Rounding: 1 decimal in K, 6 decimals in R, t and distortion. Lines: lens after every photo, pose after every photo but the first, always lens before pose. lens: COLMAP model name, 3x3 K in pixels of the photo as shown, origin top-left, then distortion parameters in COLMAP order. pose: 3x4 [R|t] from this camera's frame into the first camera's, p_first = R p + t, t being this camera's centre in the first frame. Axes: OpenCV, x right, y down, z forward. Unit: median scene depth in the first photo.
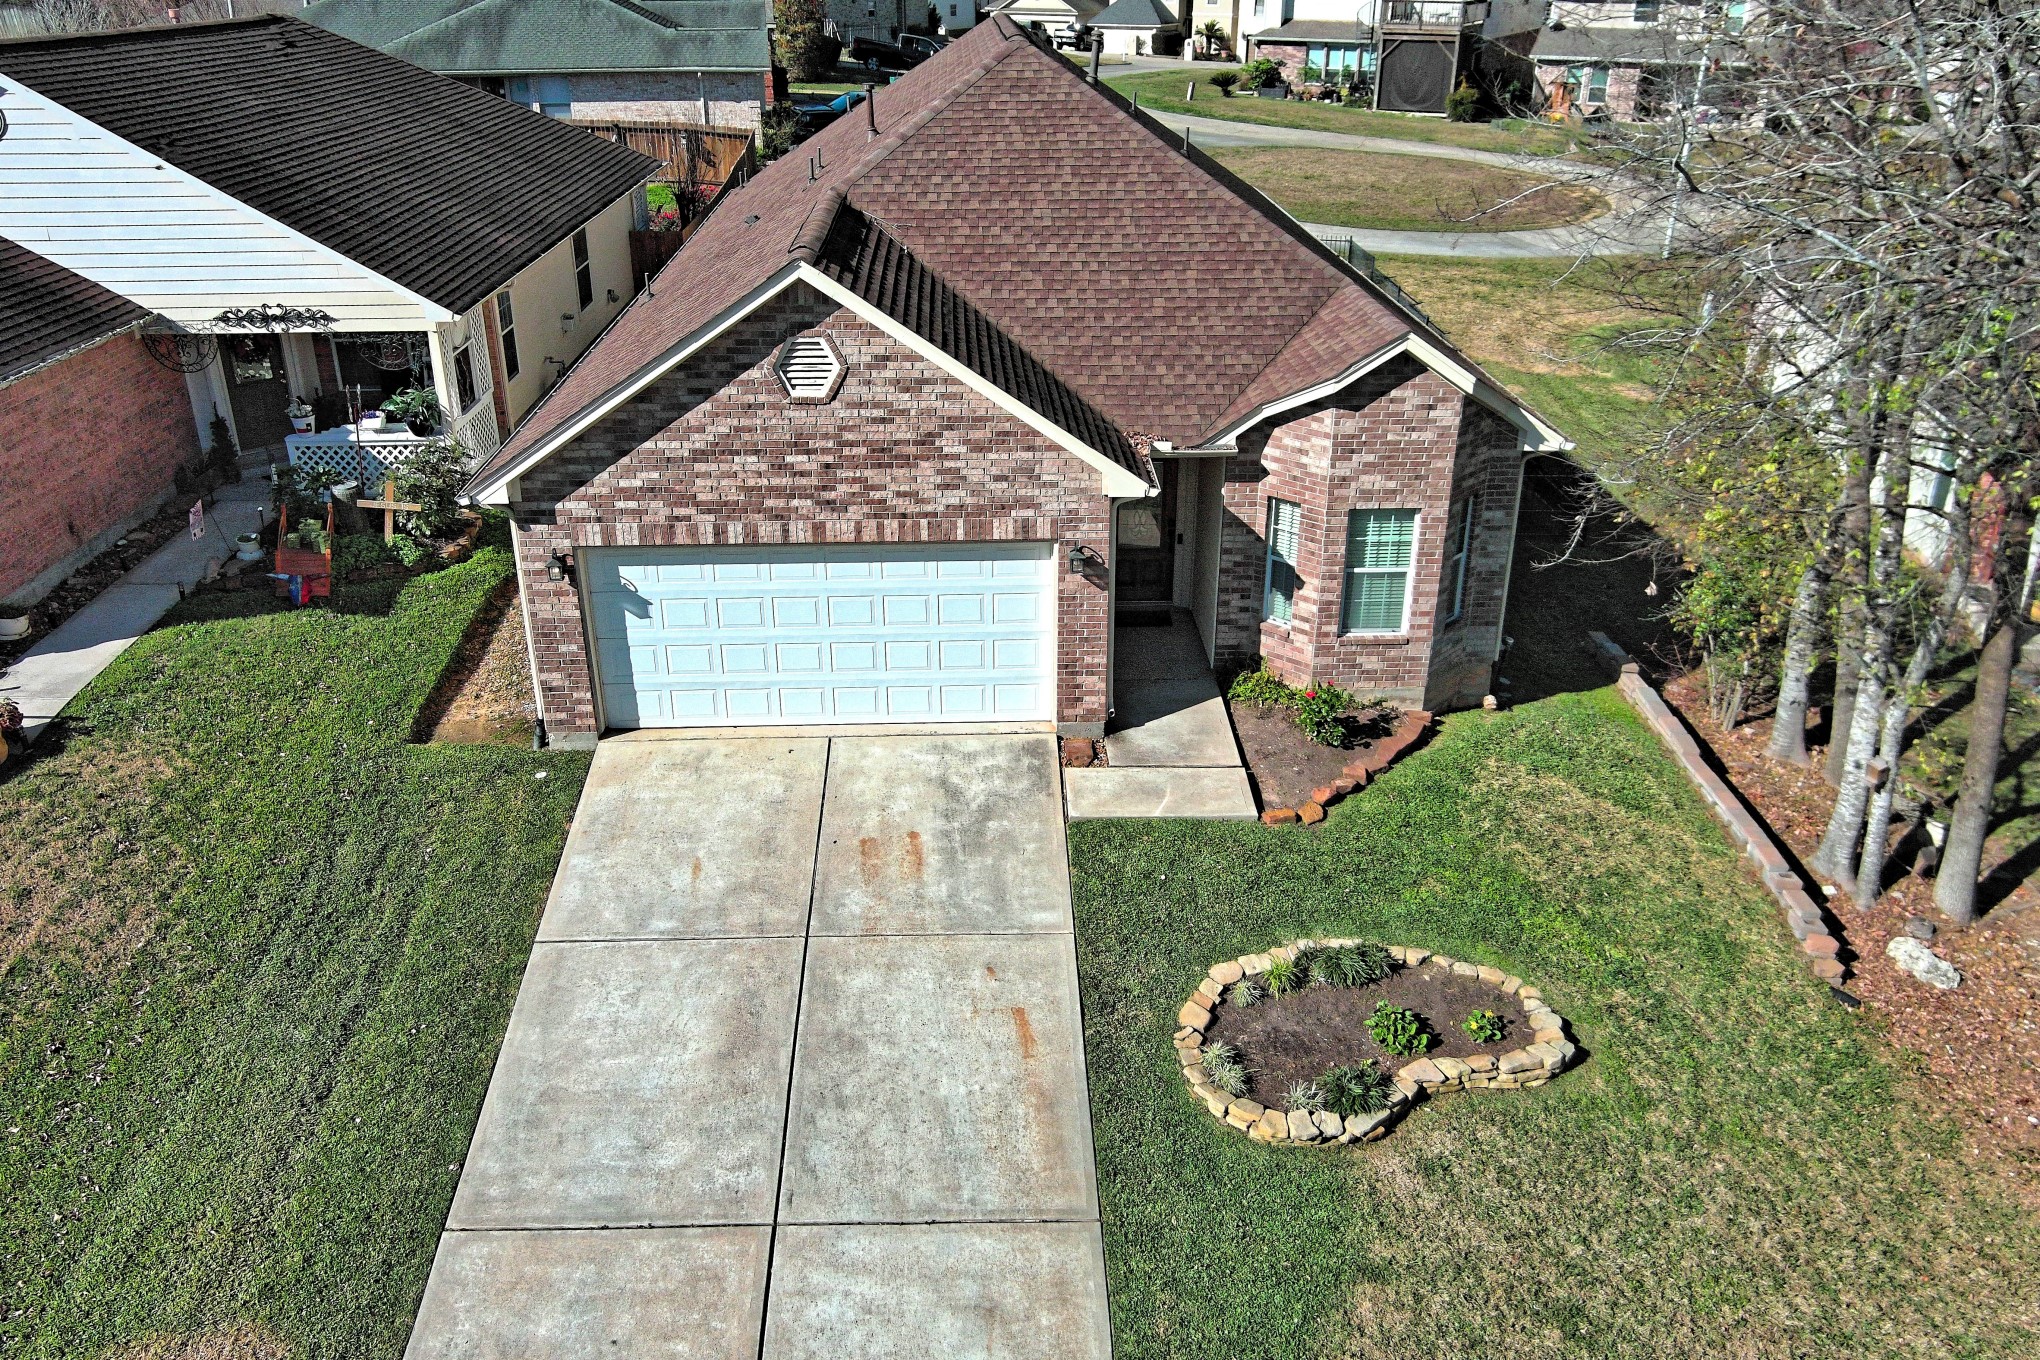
lens RADIAL K [[1593.6, 0, 1020.0], [0, 1593.6, 680.0], [0, 0, 1]] dist [0.004931, -0.041531]
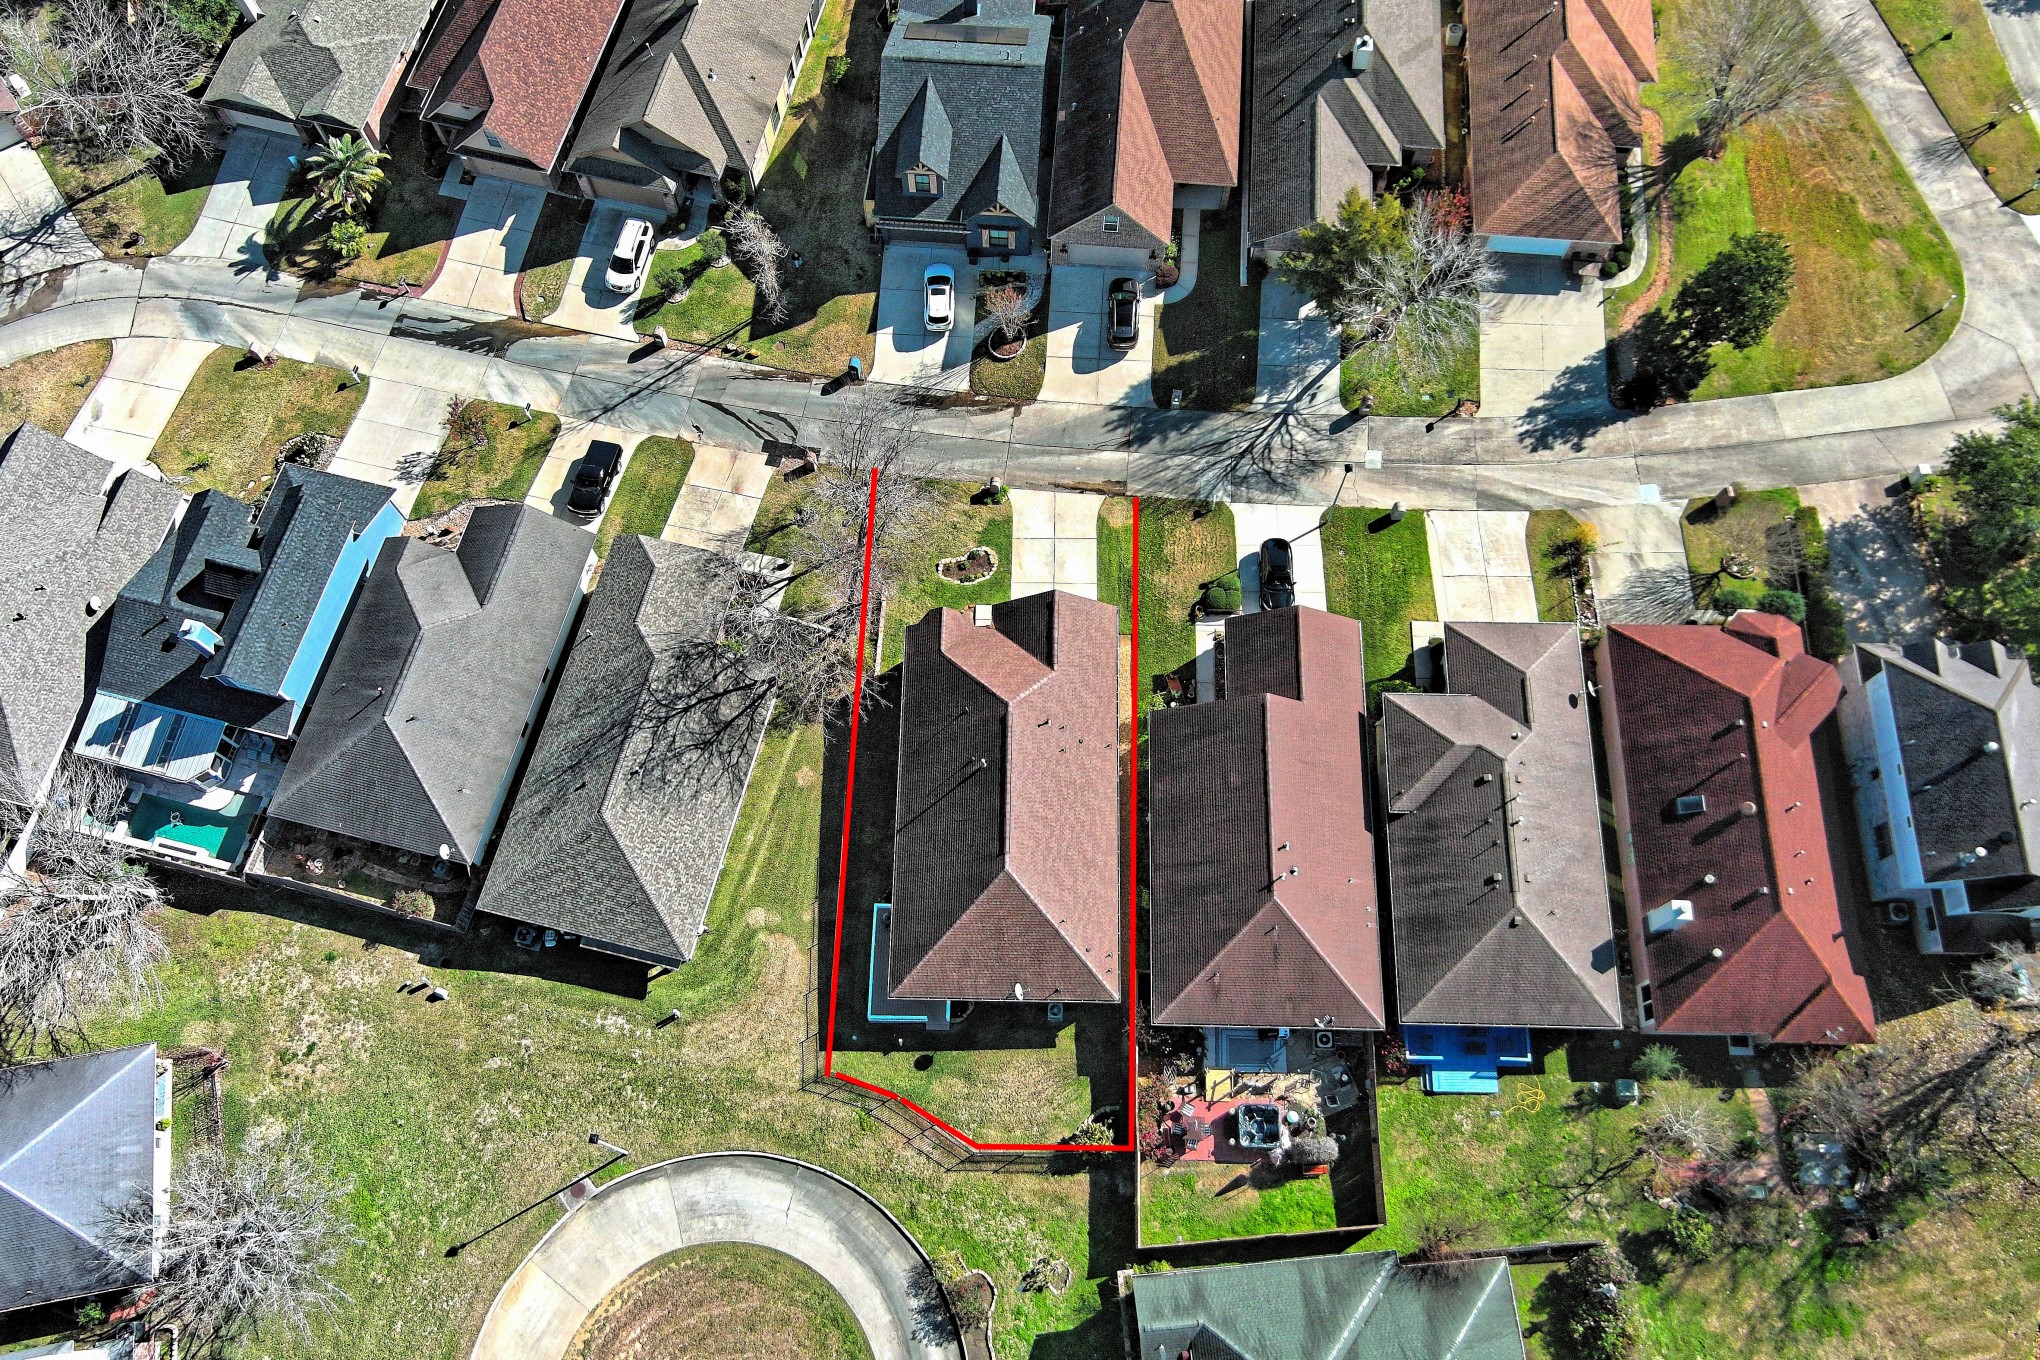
lens RADIAL K [[1593.6, 0, 1020.0], [0, 1593.6, 680.0], [0, 0, 1]] dist [0.004931, -0.041531]
pose [[-0.998346, -0.055628, 0.014534, -0.101547], [0.018915, -0.079058, 0.996691, -5.444875], [-0.054295, 0.995317, 0.079980, 0.788003]]
